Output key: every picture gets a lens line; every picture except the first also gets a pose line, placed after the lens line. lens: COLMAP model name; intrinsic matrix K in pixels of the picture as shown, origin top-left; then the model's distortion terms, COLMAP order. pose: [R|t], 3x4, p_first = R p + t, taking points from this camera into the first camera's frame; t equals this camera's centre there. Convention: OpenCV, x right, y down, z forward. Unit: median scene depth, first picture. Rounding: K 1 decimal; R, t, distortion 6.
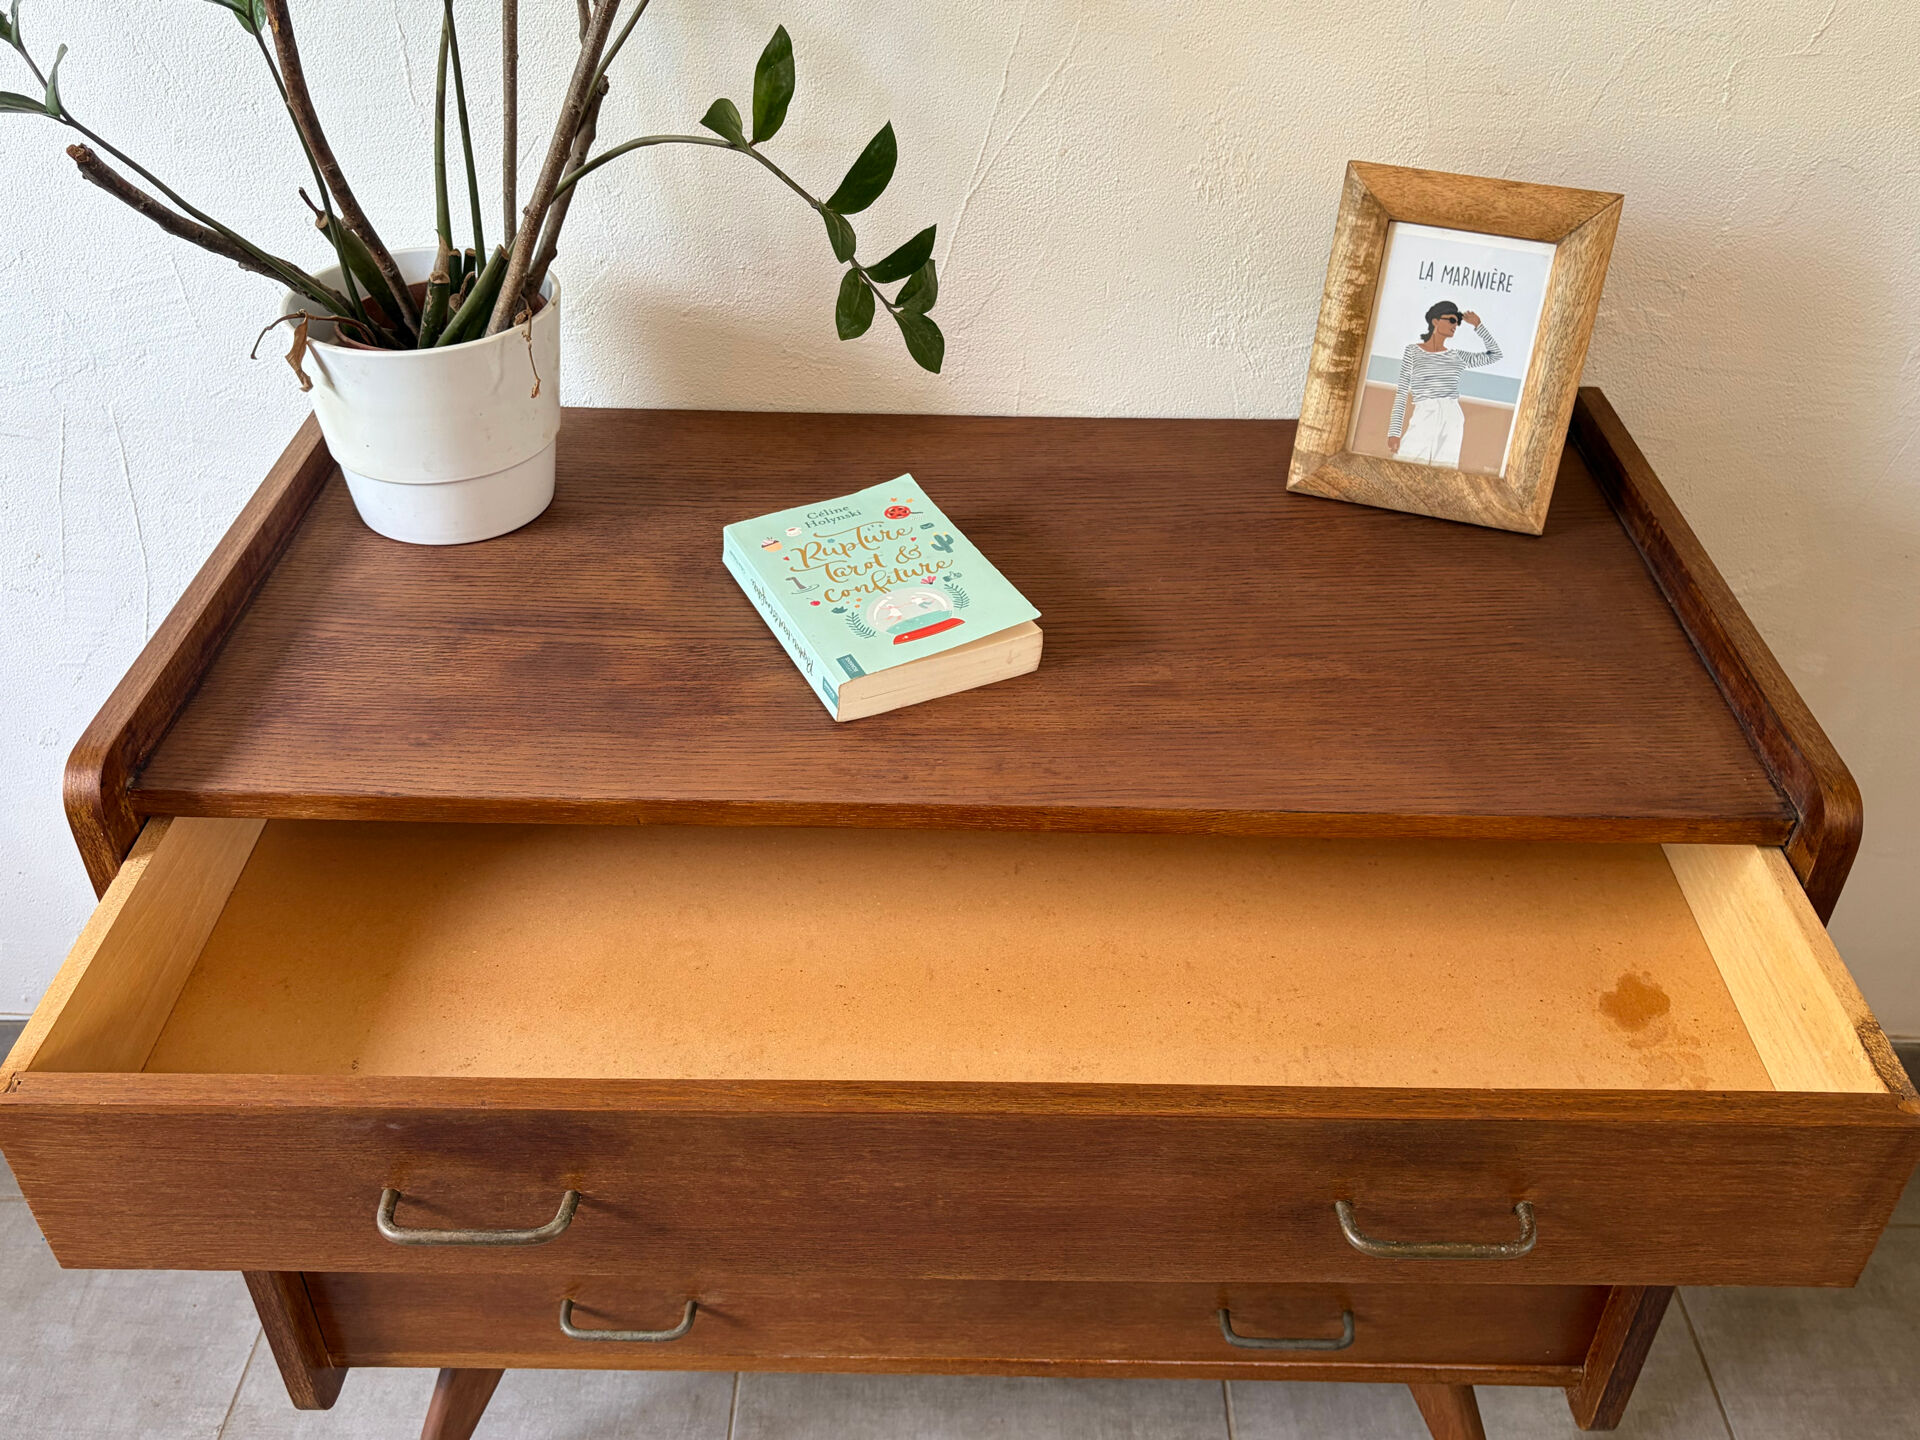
lens RADIAL K [[1734.6, 0, 963.4], [0, 1734.6, 734.1], [0, 0, 1]] dist [0.015041, -0.000359]
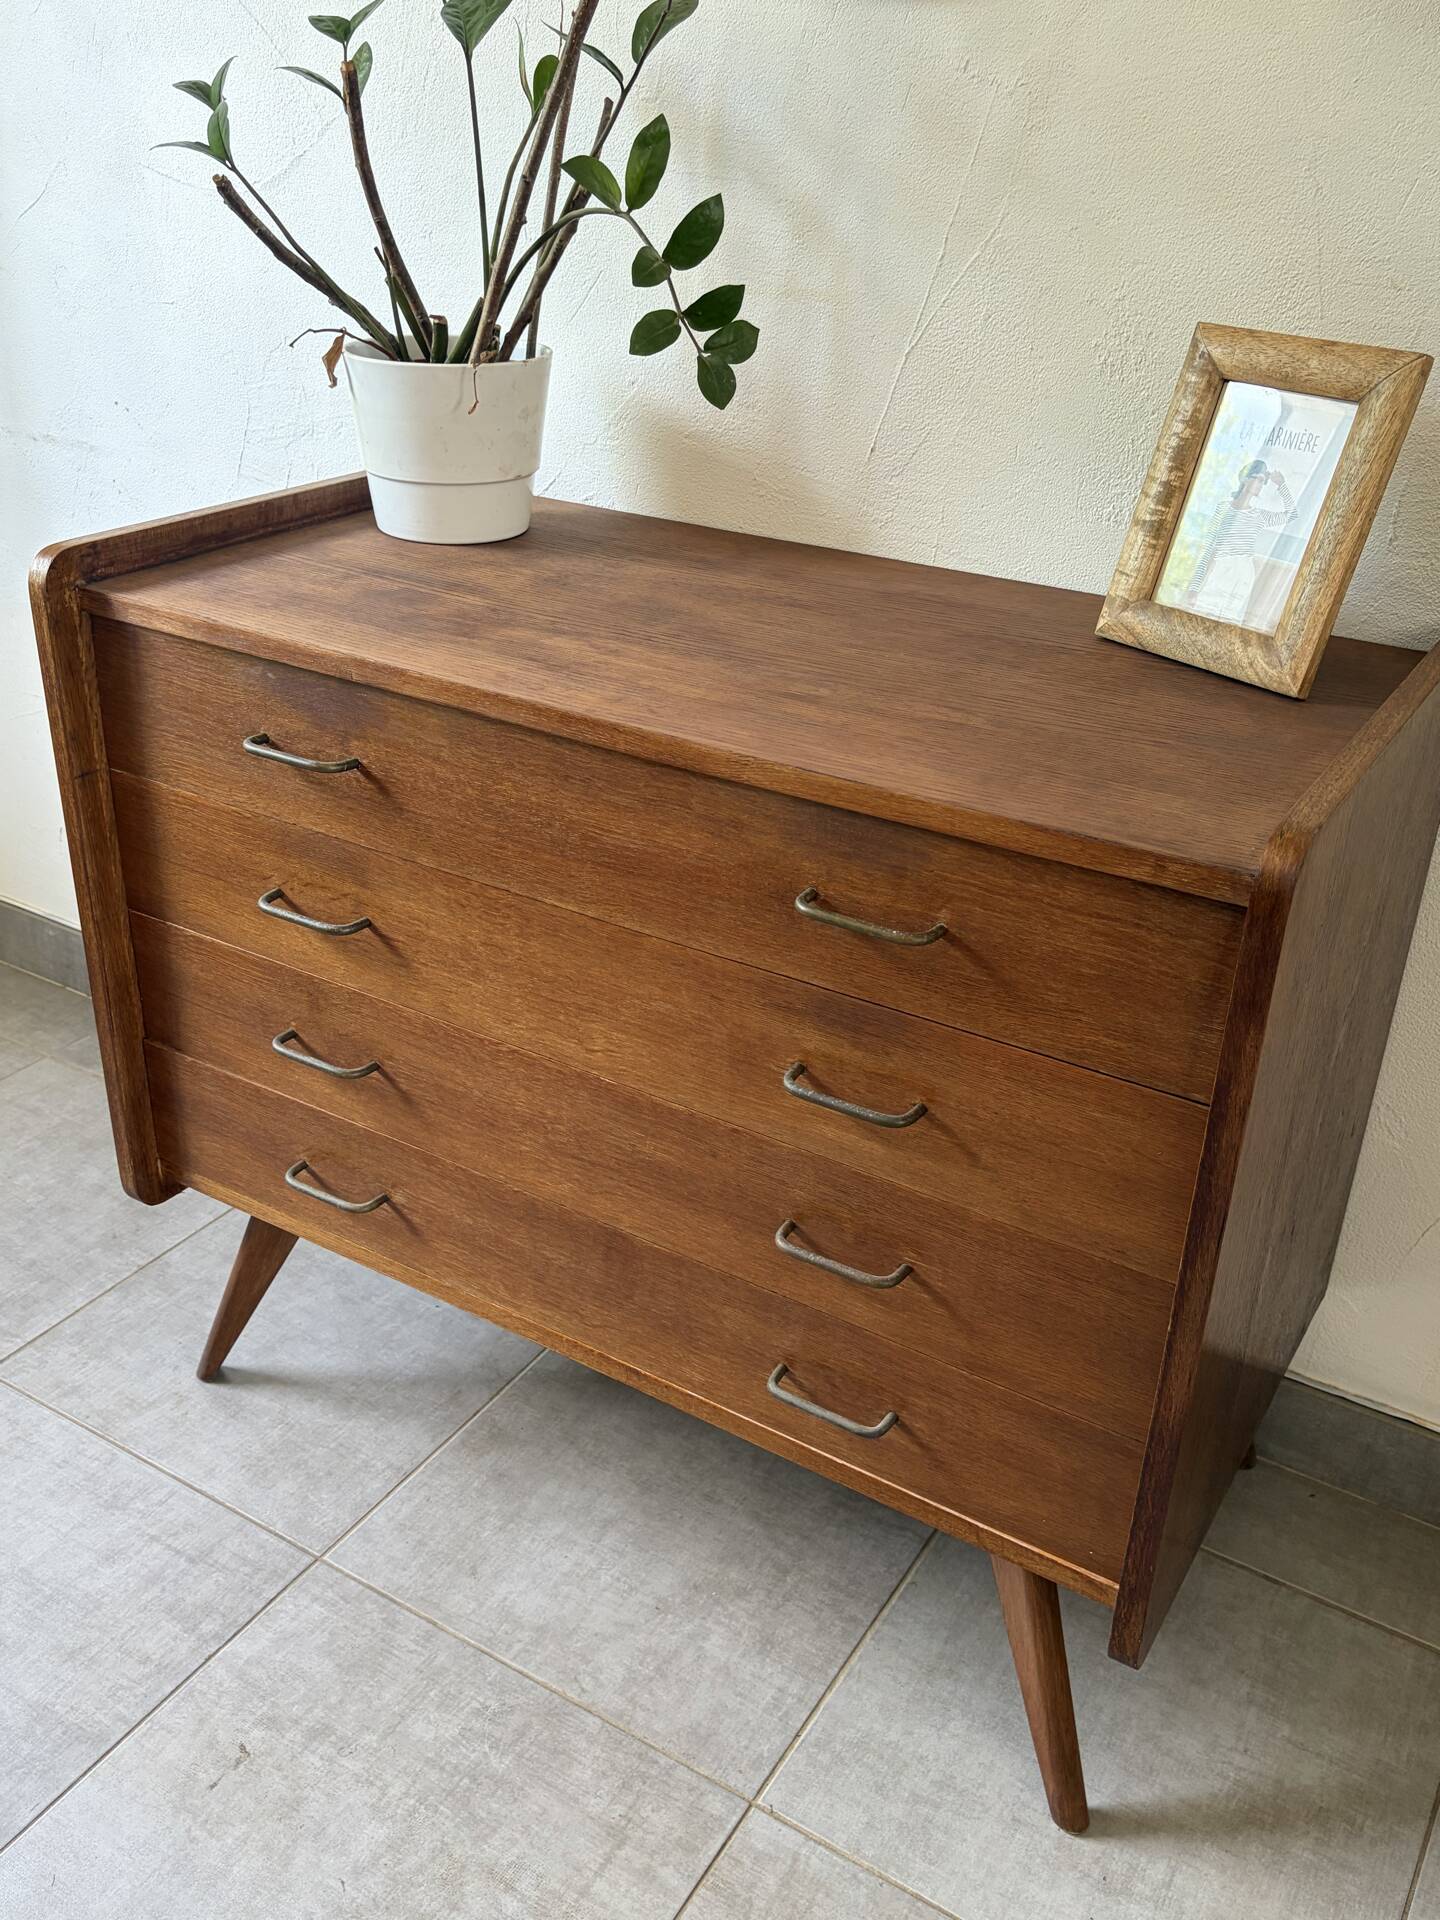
lens RADIAL K [[1725.6, 0, 710.0], [0, 1725.6, 968.7], [0, 0, 1]] dist [0.040398, -0.044973]
pose [[0.854926, 0.251398, -0.453762, 0.555561], [-0.325417, 0.941113, -0.091707, 0.236954], [0.403987, 0.226065, 0.886391, 0.034601]]
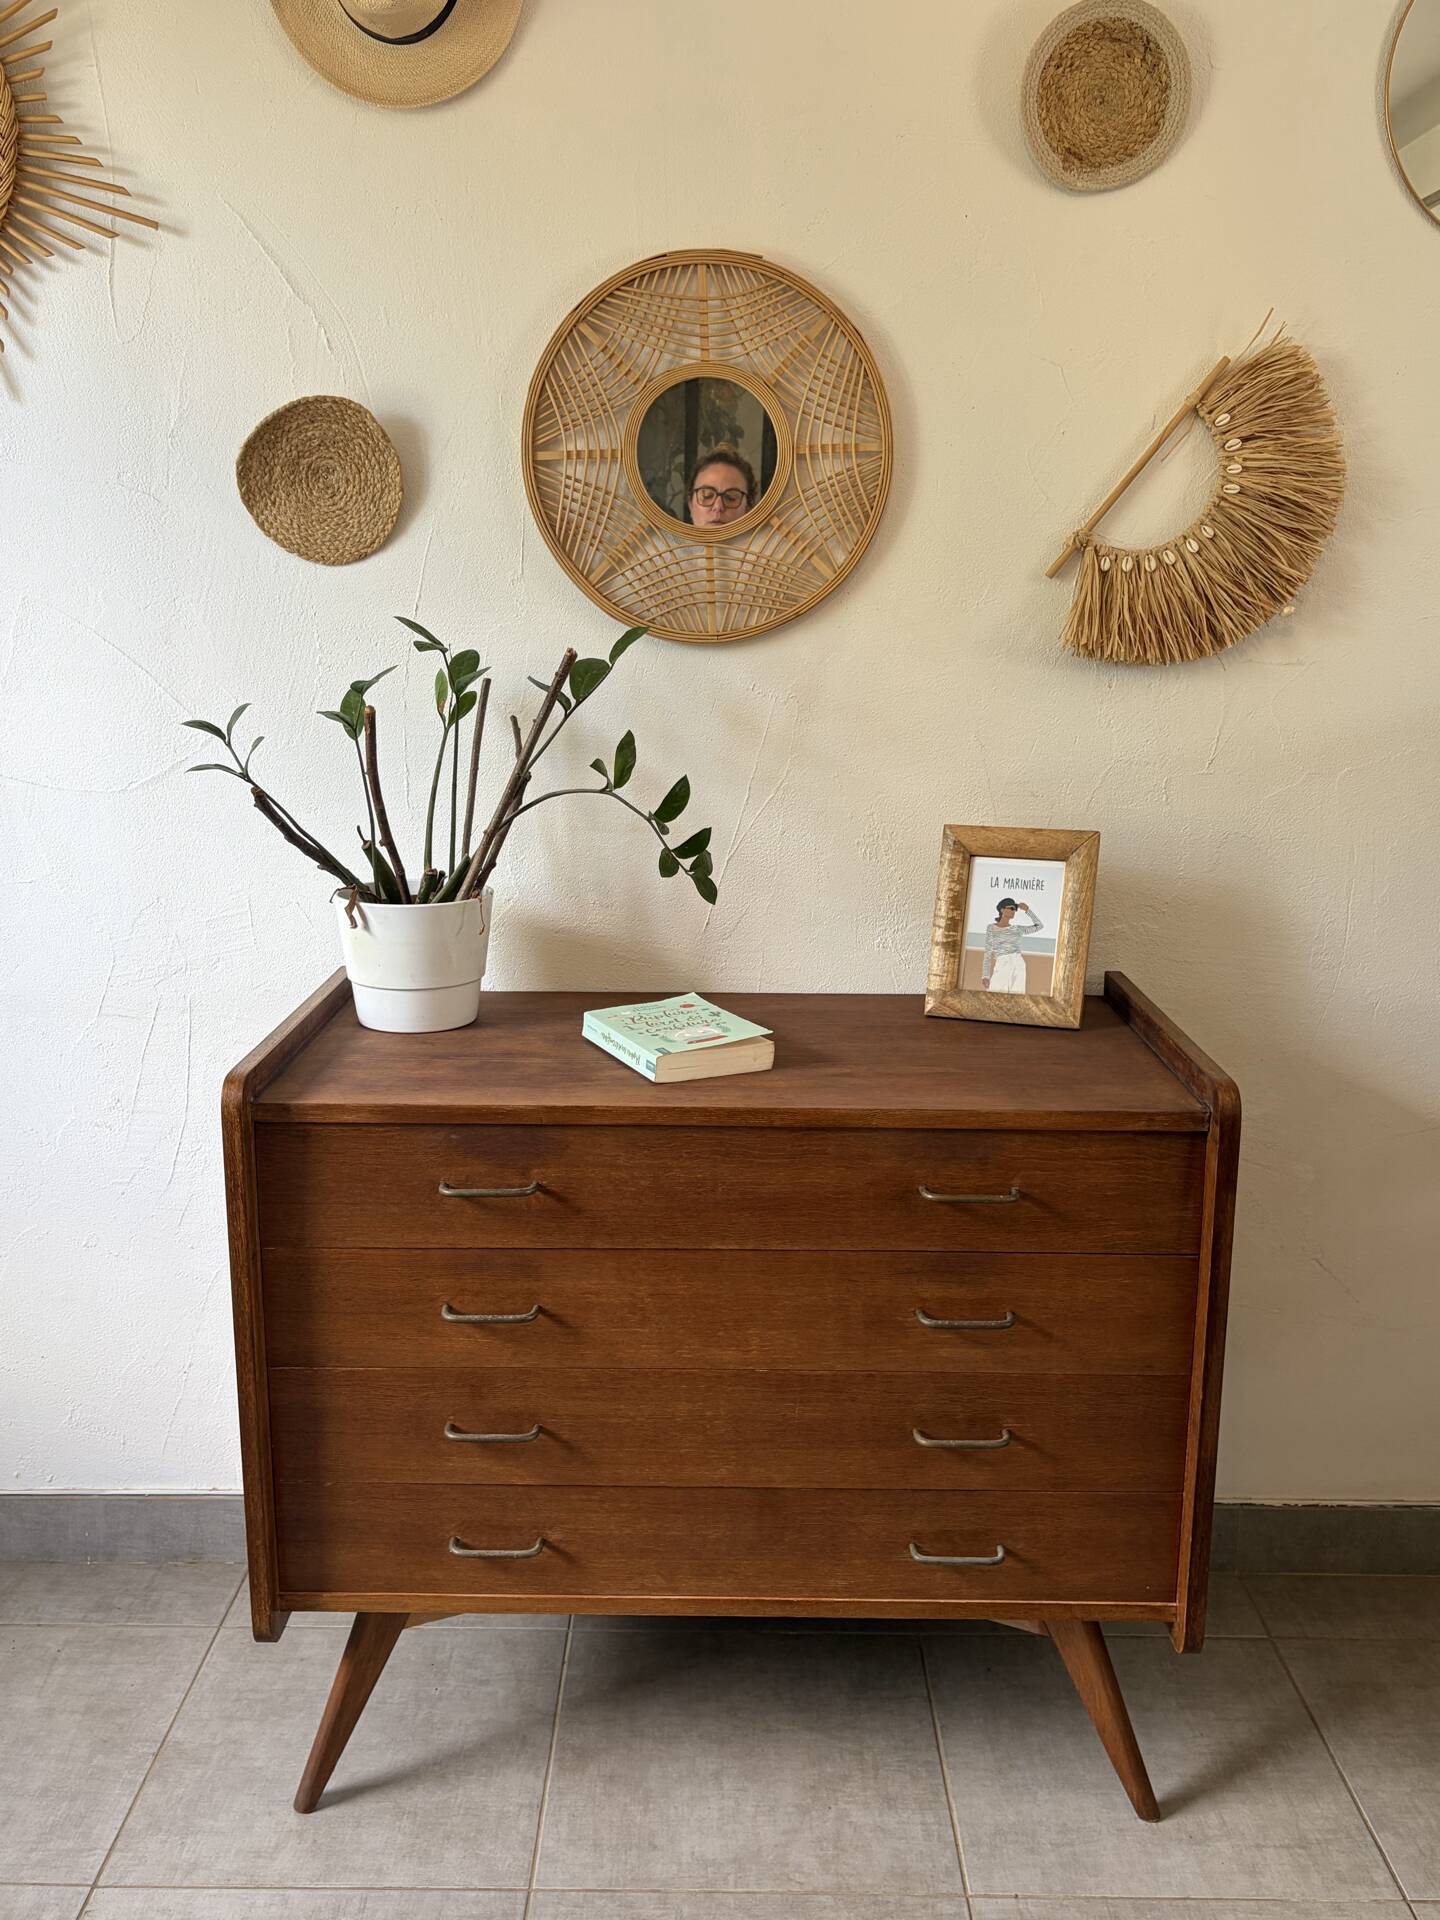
lens RADIAL K [[1702.5, 0, 708.9], [0, 1702.5, 973.4], [0, 0, 1]] dist [0.058101, -0.066084]
pose [[0.999968, -0.007225, -0.003548, -0.011076], [0.005136, 0.912140, -0.409847, 0.518734], [0.006197, 0.409816, 0.912147, -0.515786]]
